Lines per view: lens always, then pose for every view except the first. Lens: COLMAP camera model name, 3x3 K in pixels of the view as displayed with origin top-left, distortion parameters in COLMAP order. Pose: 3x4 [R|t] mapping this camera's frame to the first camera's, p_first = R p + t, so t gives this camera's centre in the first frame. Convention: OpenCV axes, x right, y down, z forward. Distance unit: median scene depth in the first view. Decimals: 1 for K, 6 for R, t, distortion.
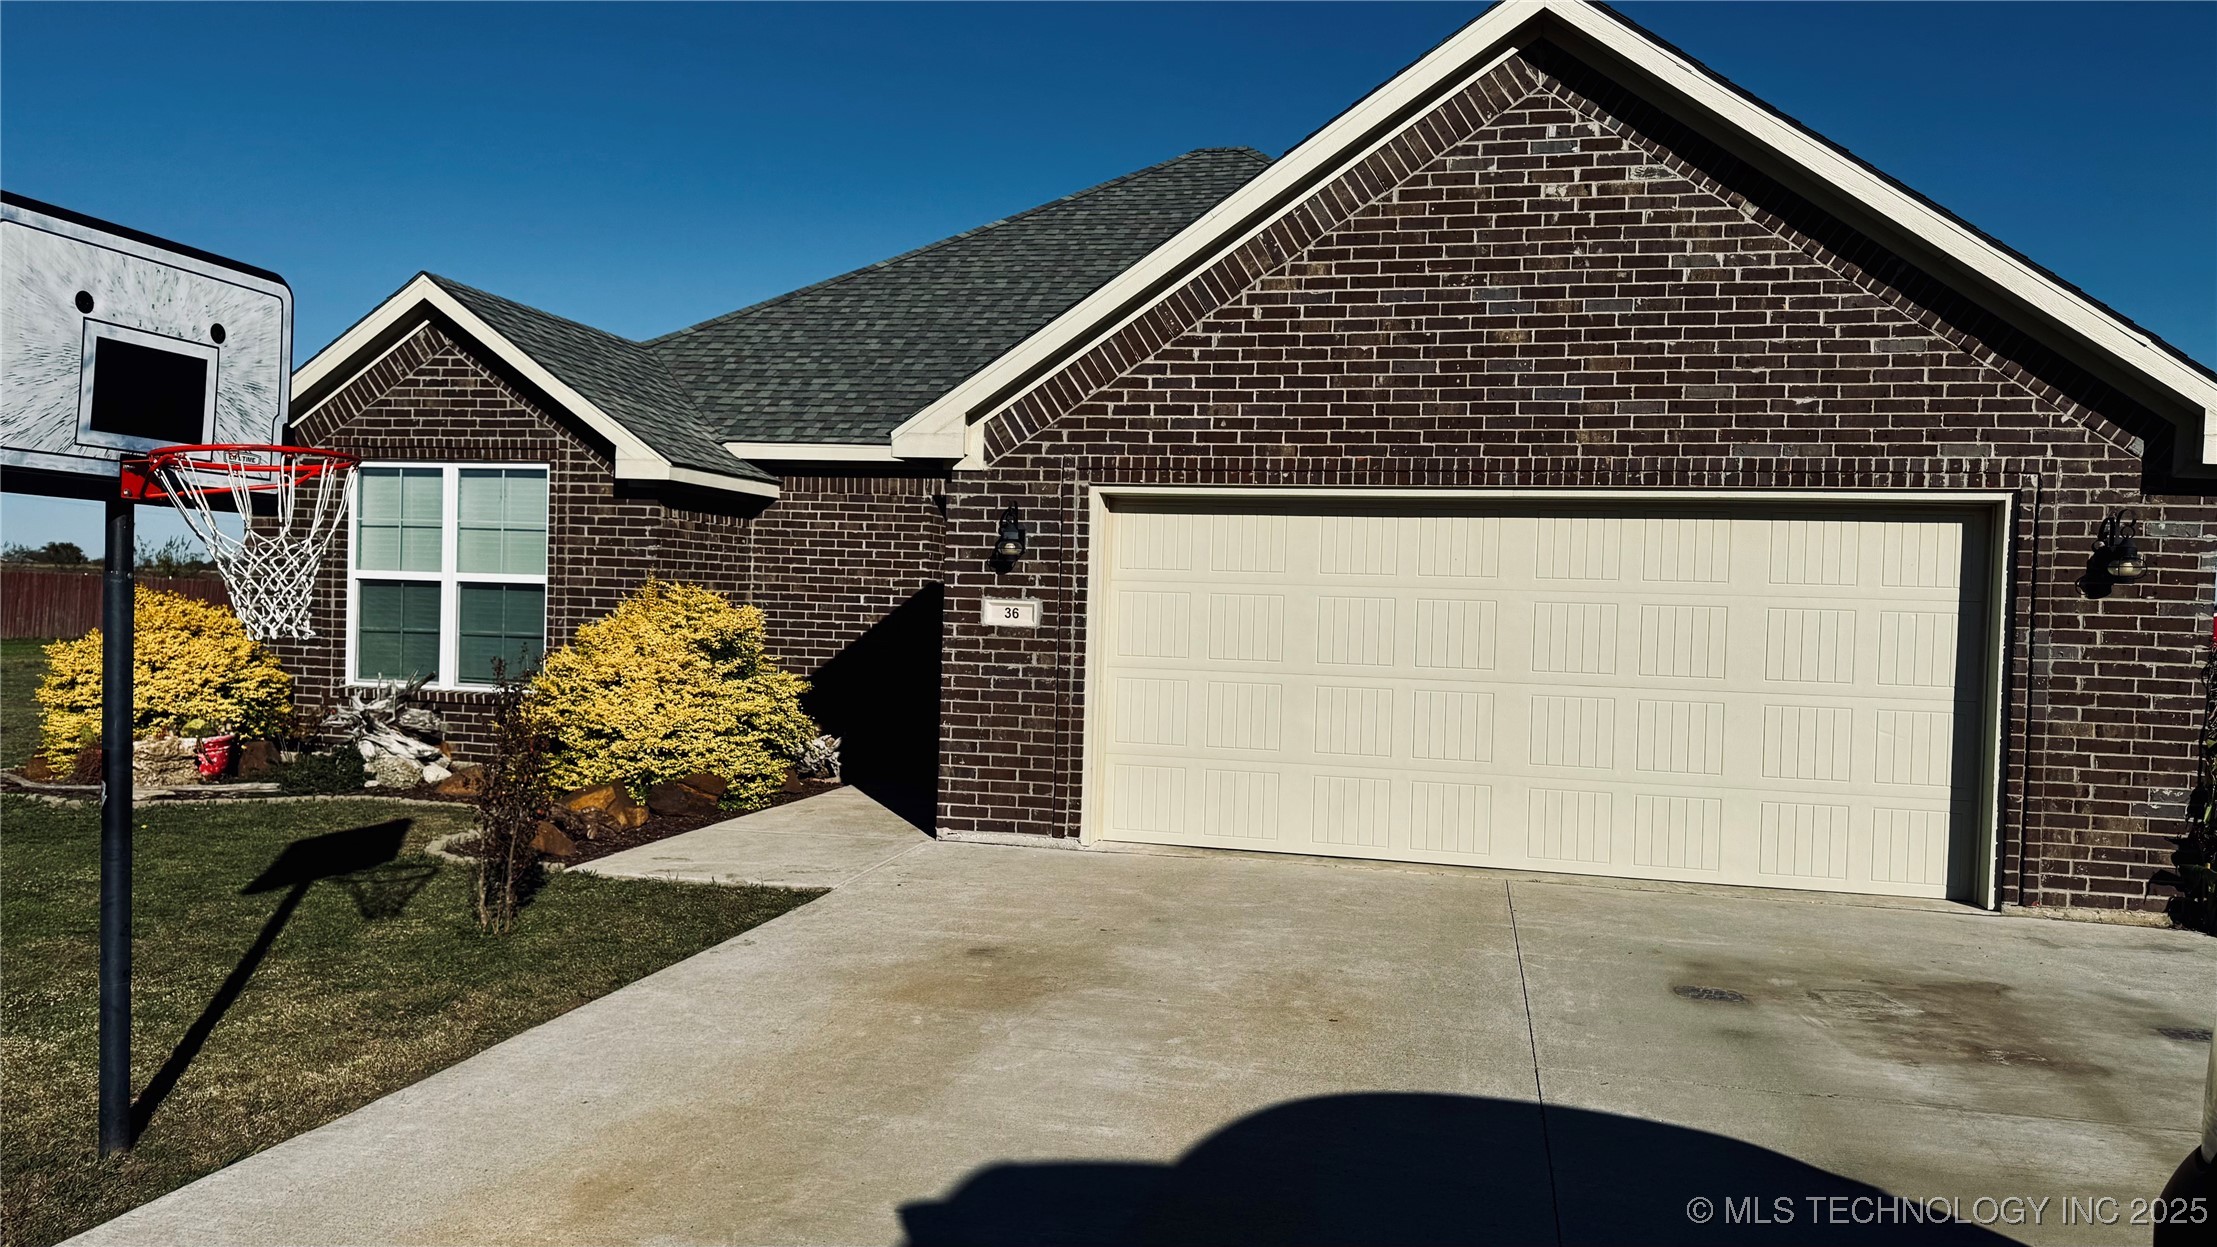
lens RADIAL K [[1539.9, 0, 1113.7], [0, 1539.9, 635.4], [0, 0, 1]] dist [0.178114, -0.345304]
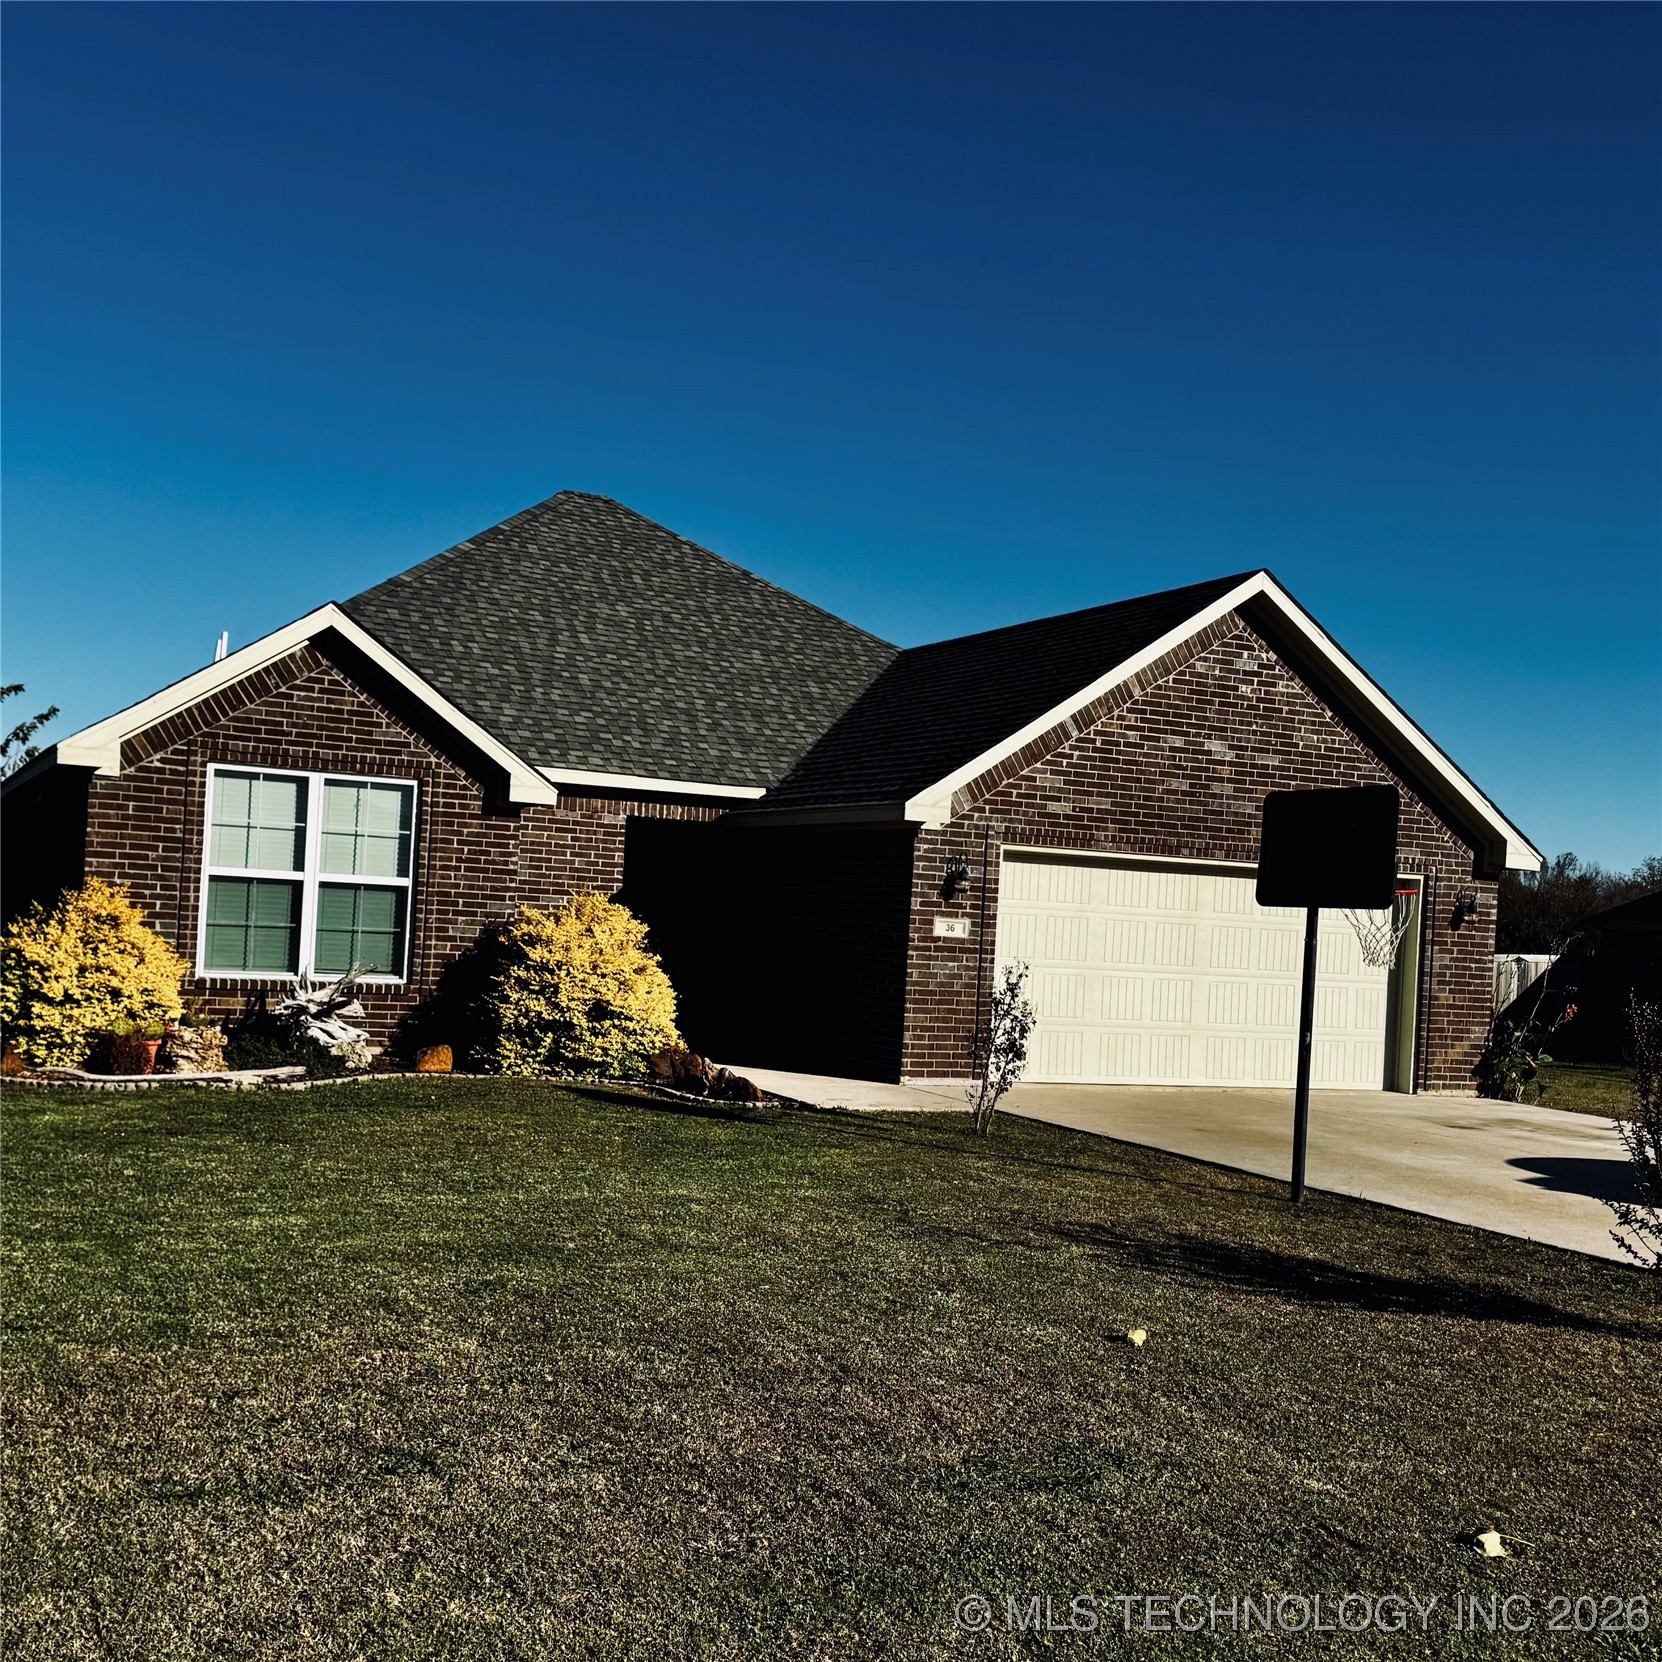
lens RADIAL K [[1819.5, 0, 752.0], [0, 1819.5, 906.5], [0, 0, 1]] dist [0.154898, -0.024919]
pose [[0.794493, 0.016934, 0.607037, -1.284655], [-0.021125, 0.999777, -0.000243, -0.030820], [-0.606905, -0.012631, 0.794674, -0.265548]]
